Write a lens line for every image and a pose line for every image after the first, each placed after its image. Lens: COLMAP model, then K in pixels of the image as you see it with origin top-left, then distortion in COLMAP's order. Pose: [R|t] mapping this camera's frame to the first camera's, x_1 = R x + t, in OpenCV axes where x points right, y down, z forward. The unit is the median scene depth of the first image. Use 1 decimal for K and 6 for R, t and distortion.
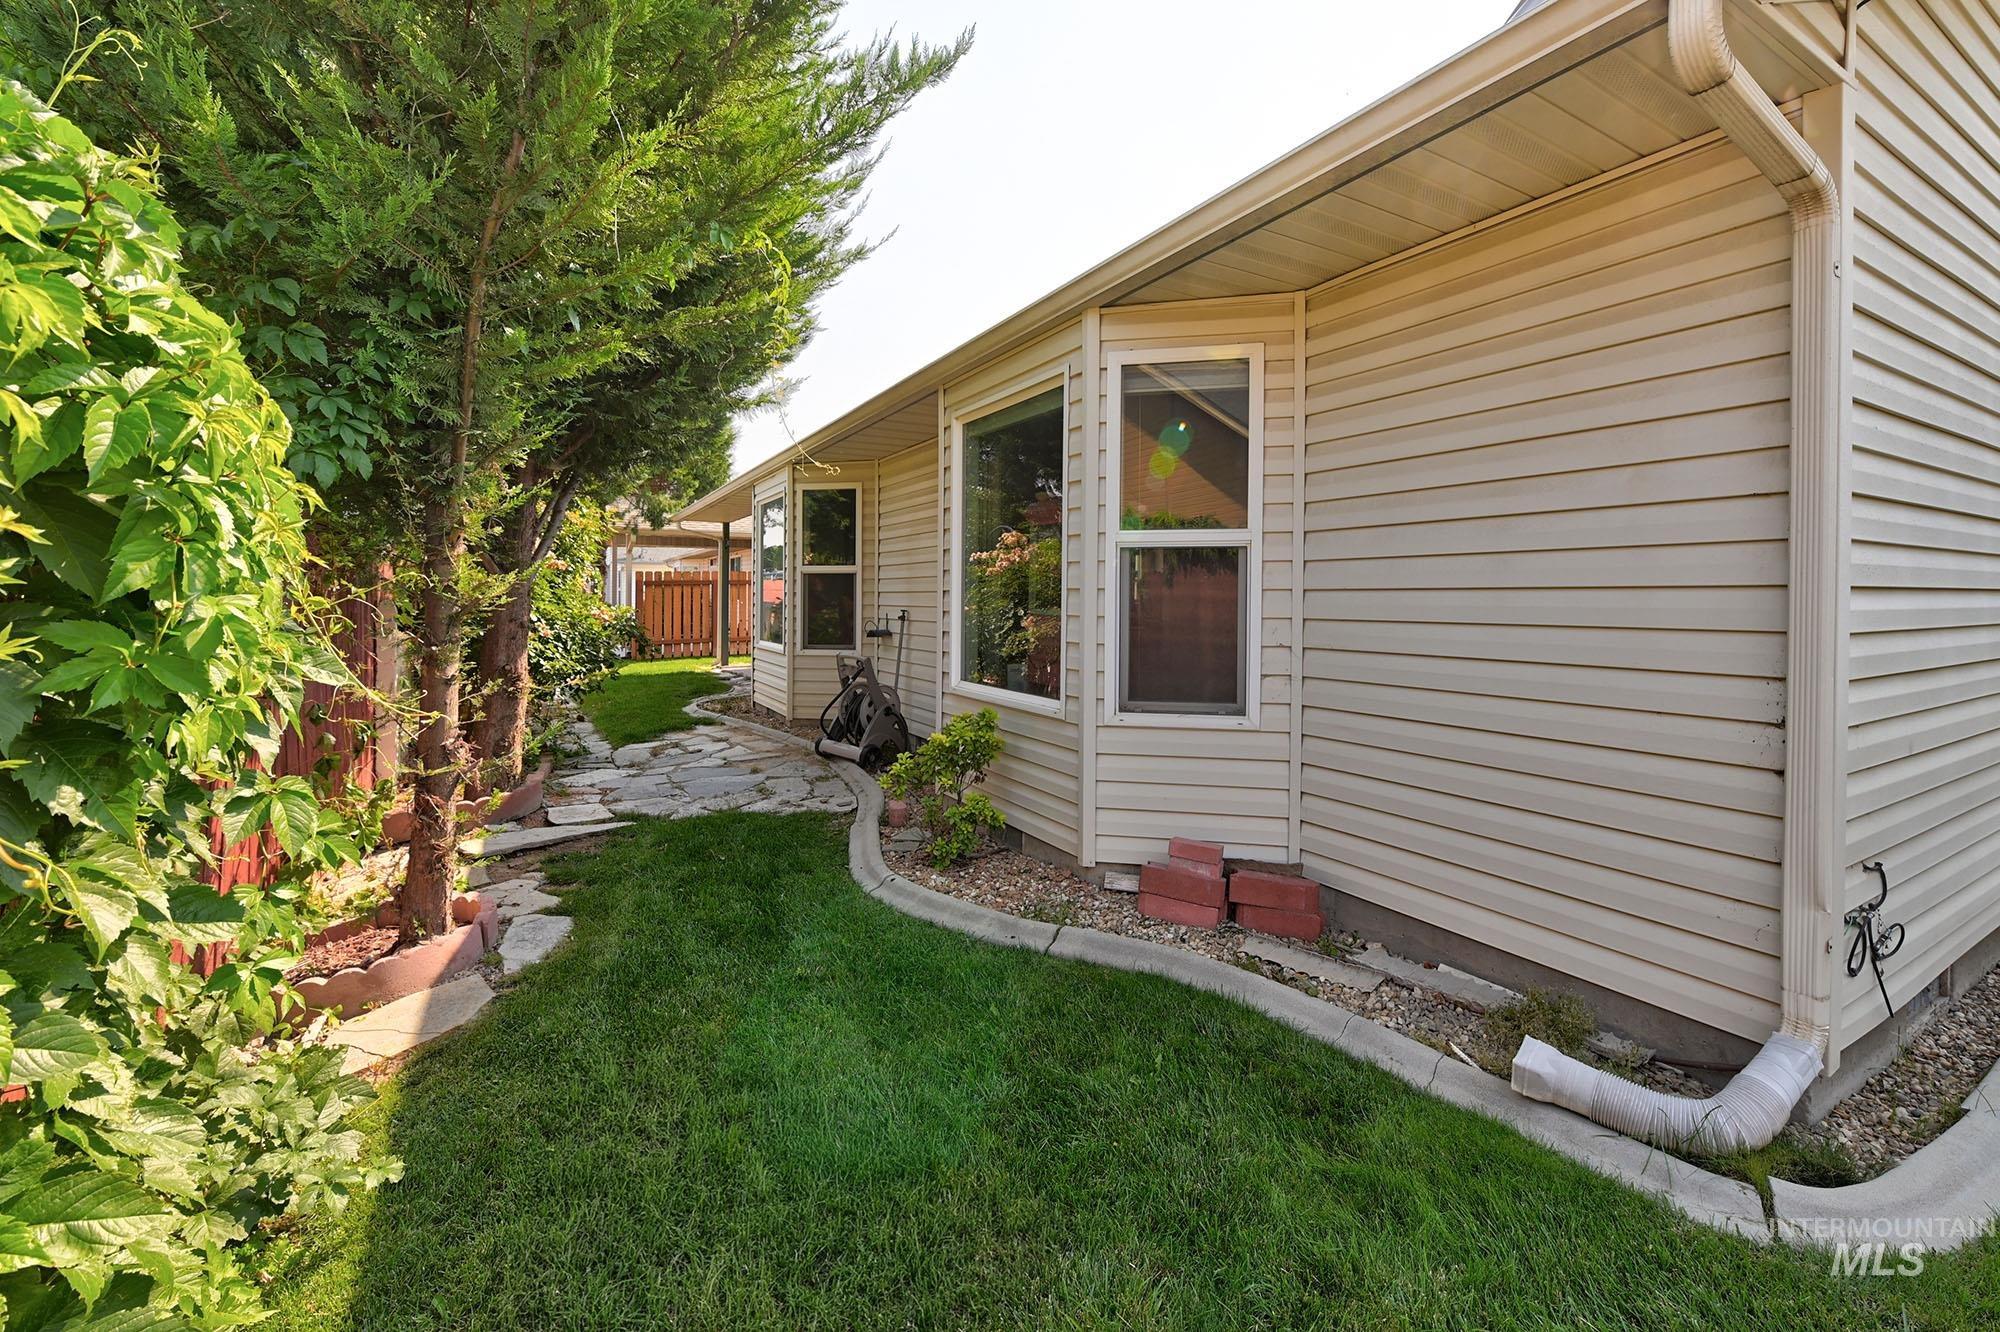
lens RADIAL K [[818.1, 0, 996.6], [0, 818.1, 610.9], [0, 0, 1]] dist [-0.000120, 0.000001]
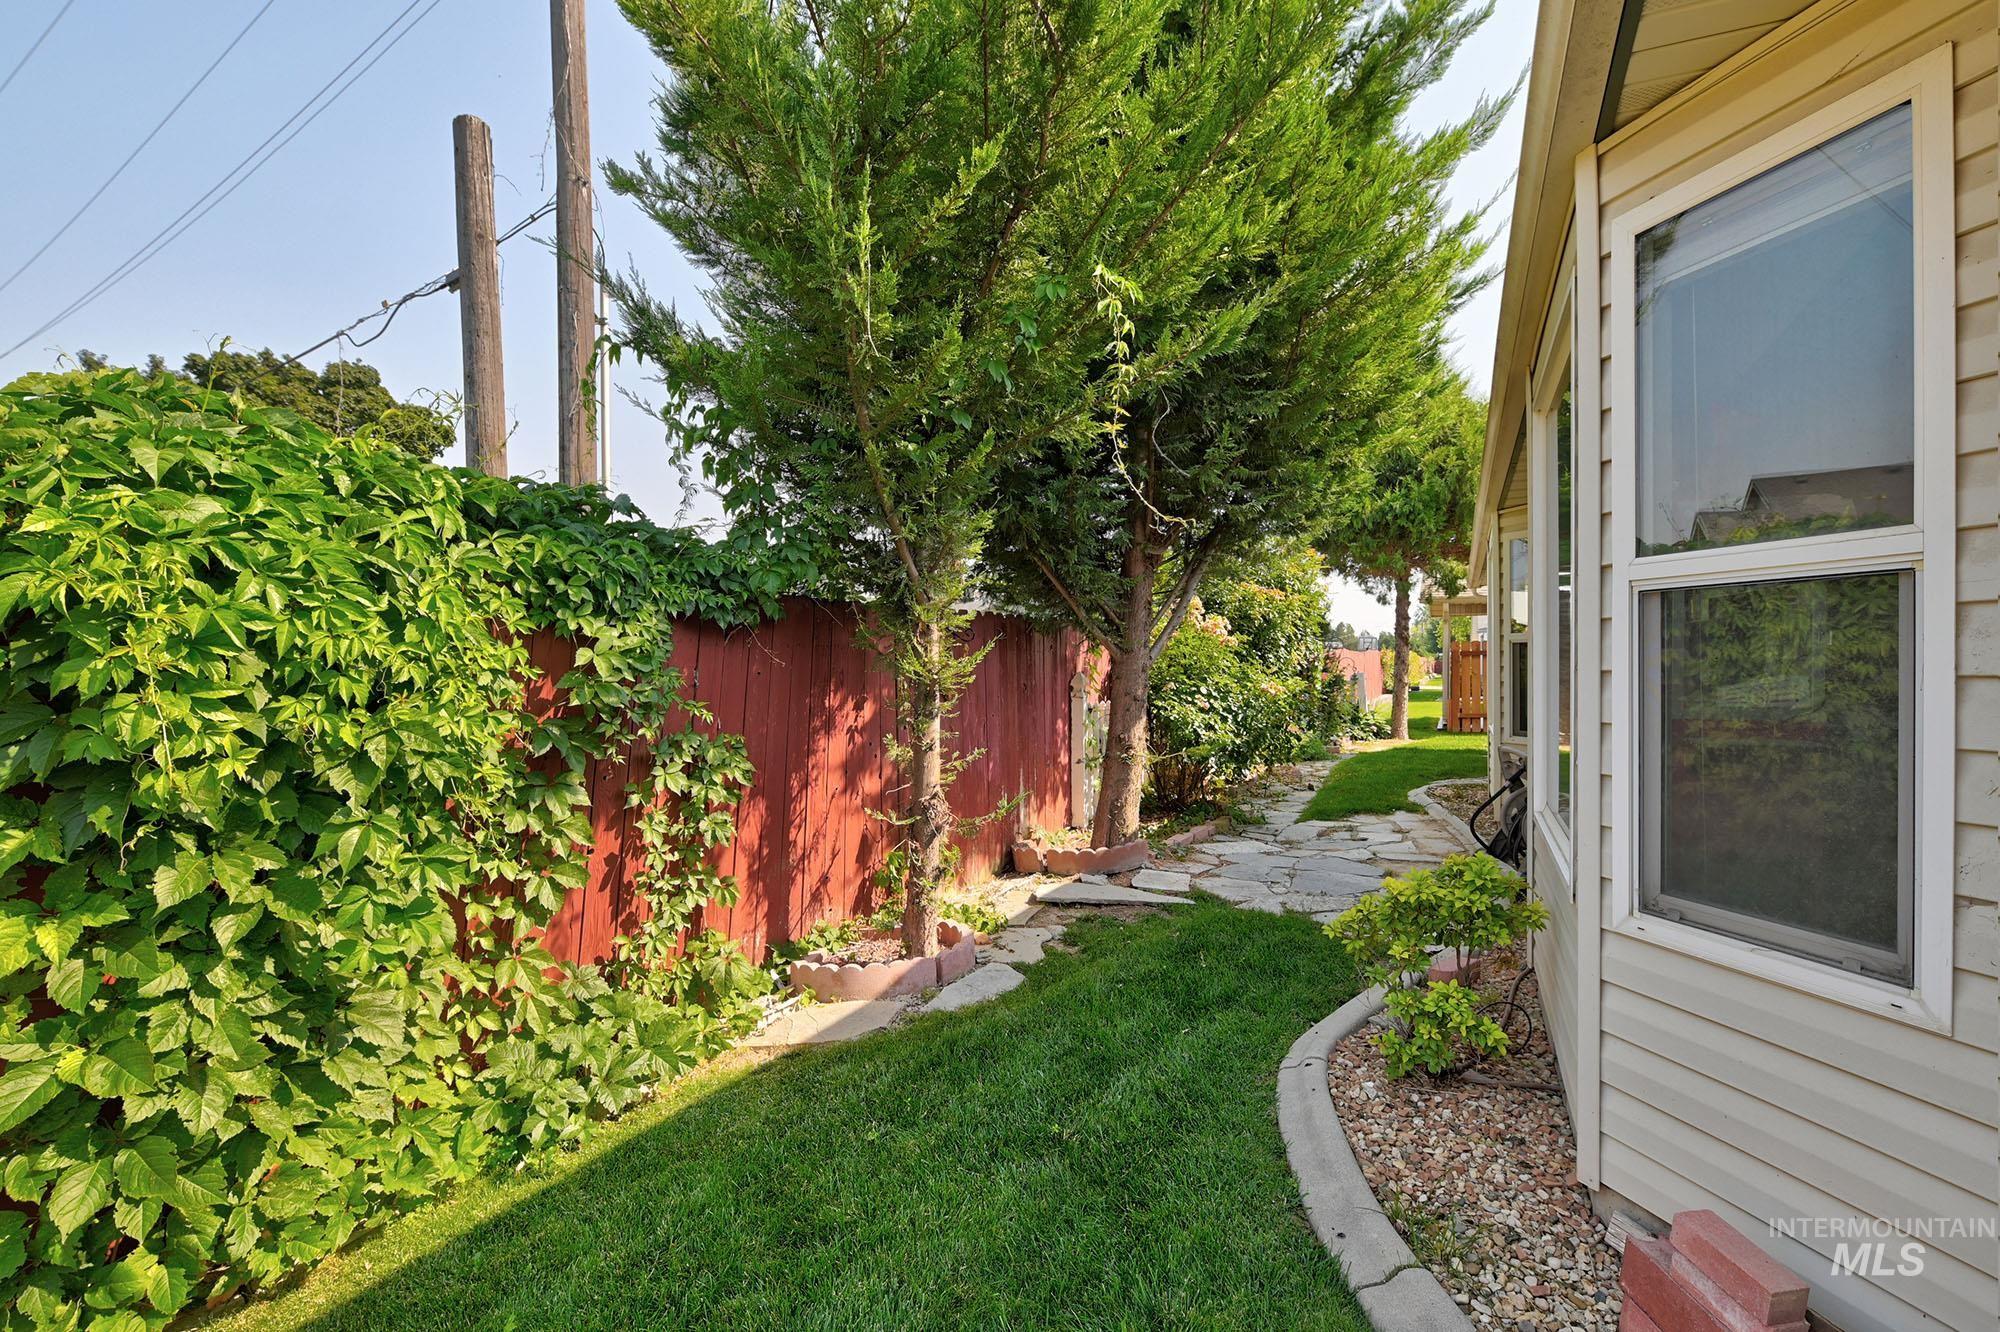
lens RADIAL K [[811.5, 0, 1000.0], [0, 811.5, 666.0], [0, 0, 1]] dist [0.000505, 0.000046]
pose [[0.605491, 0.006162, -0.795829, 0.312933], [-0.021614, 0.999729, -0.008703, -0.017076], [0.795559, 0.022470, 0.605460, 0.372318]]
